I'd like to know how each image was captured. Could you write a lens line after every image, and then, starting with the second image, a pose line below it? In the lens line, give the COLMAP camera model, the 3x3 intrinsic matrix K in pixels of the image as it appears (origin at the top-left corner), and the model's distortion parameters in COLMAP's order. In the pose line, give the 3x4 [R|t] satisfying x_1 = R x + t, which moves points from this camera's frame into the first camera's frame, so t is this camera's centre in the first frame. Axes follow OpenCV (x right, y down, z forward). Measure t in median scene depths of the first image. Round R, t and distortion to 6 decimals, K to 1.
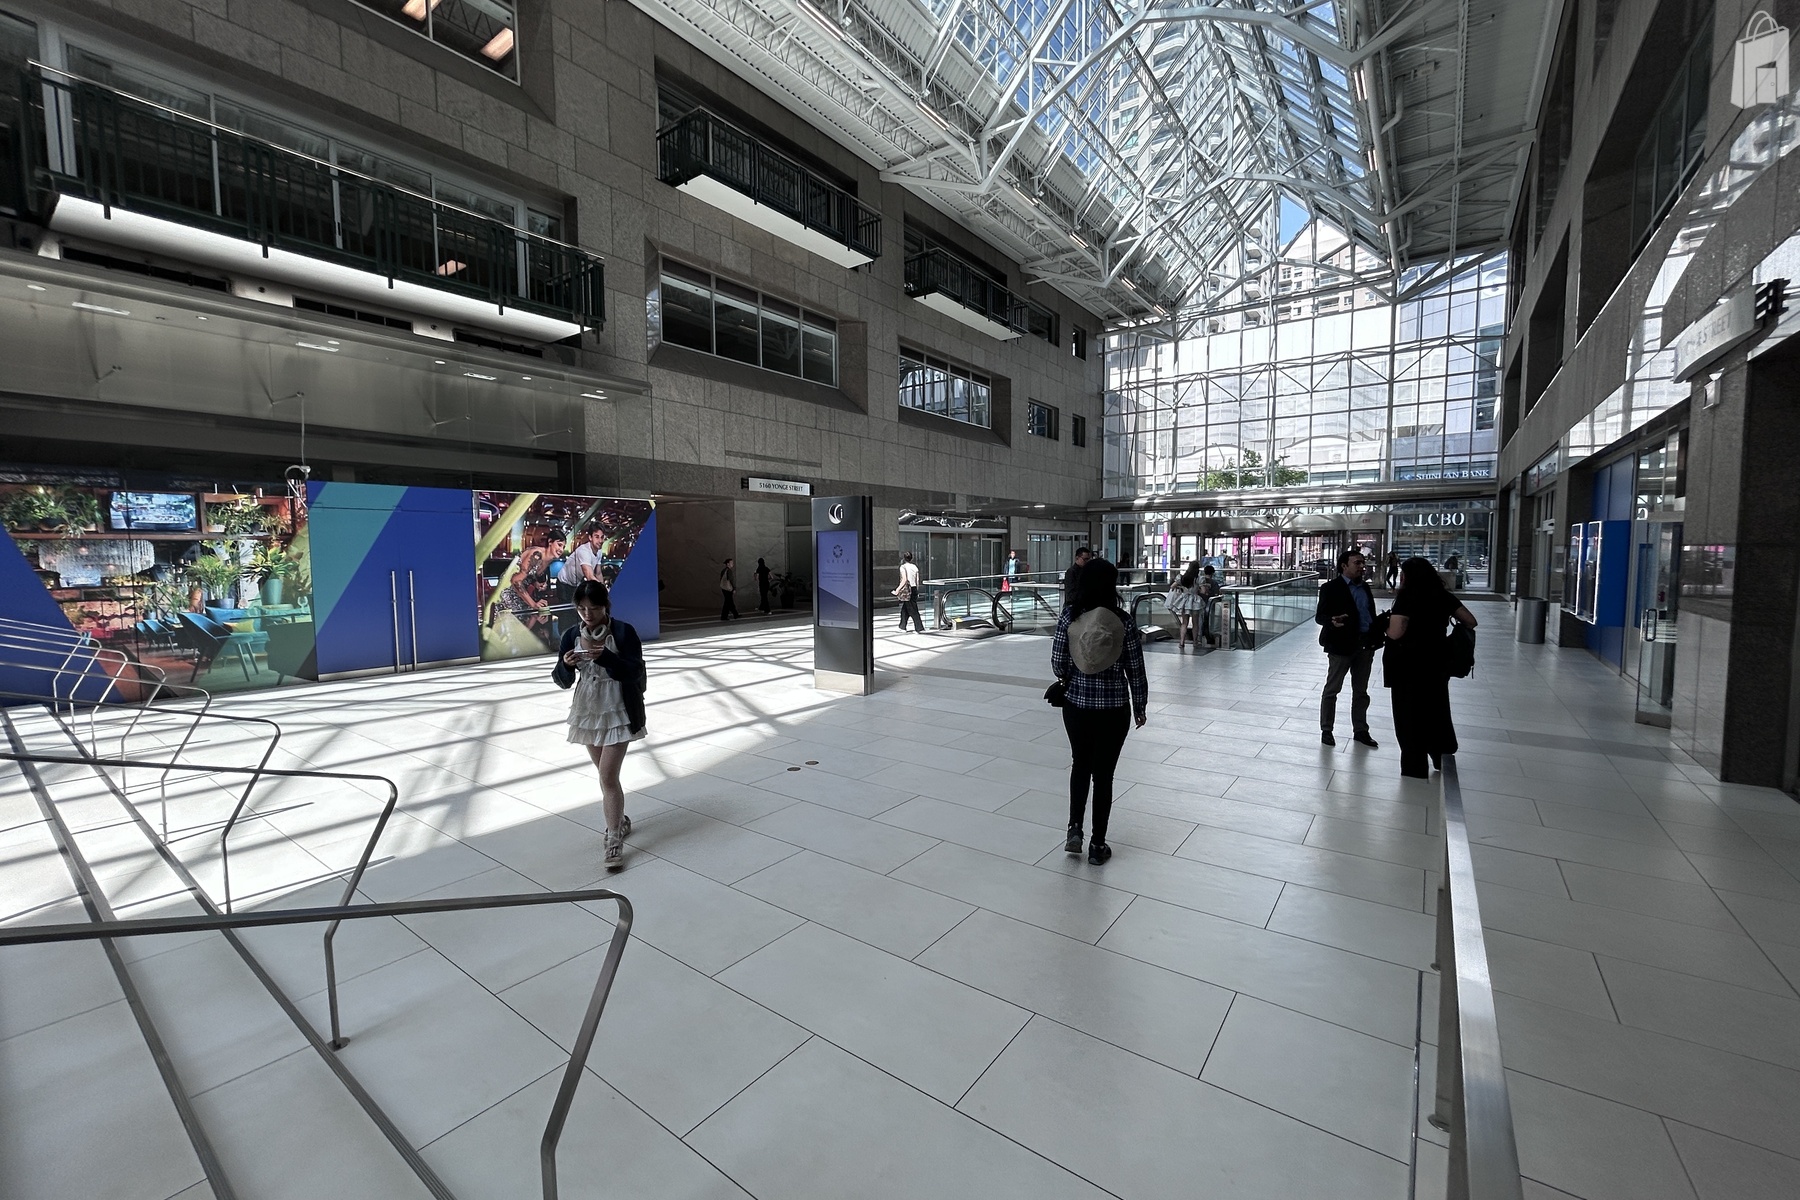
lens RADIAL K [[728.0, 0, 896.9], [0, 728.0, 596.0], [0, 0, 1]] dist [-0.002467, 0.000287]
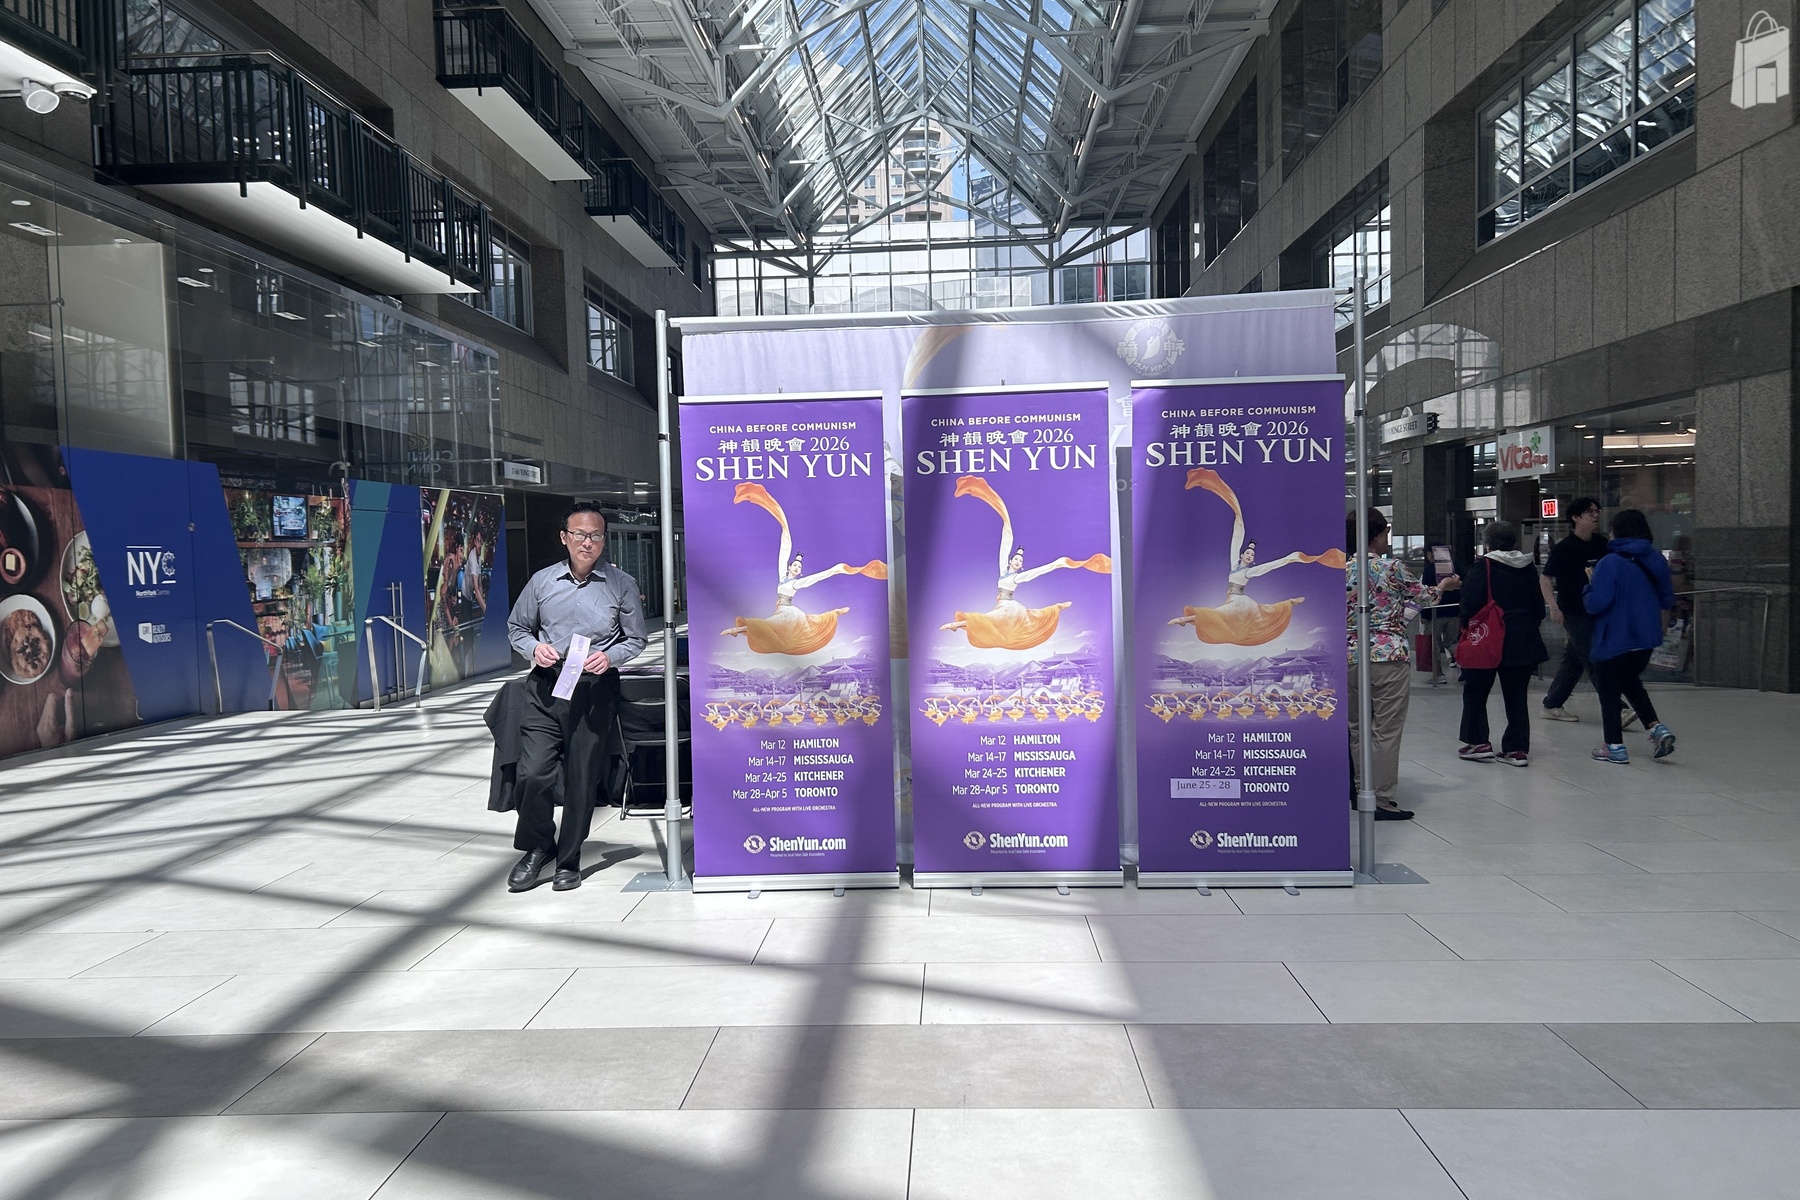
lens RADIAL K [[1352.9, 0, 906.6], [0, 1352.9, 611.7], [0, 0, 1]] dist [0.064253, -0.052160]
pose [[0.823903, -0.044047, 0.565017, -1.405288], [0.056521, 0.998391, -0.004587, 0.054632], [-0.563906, 0.035715, 0.825066, -0.862910]]
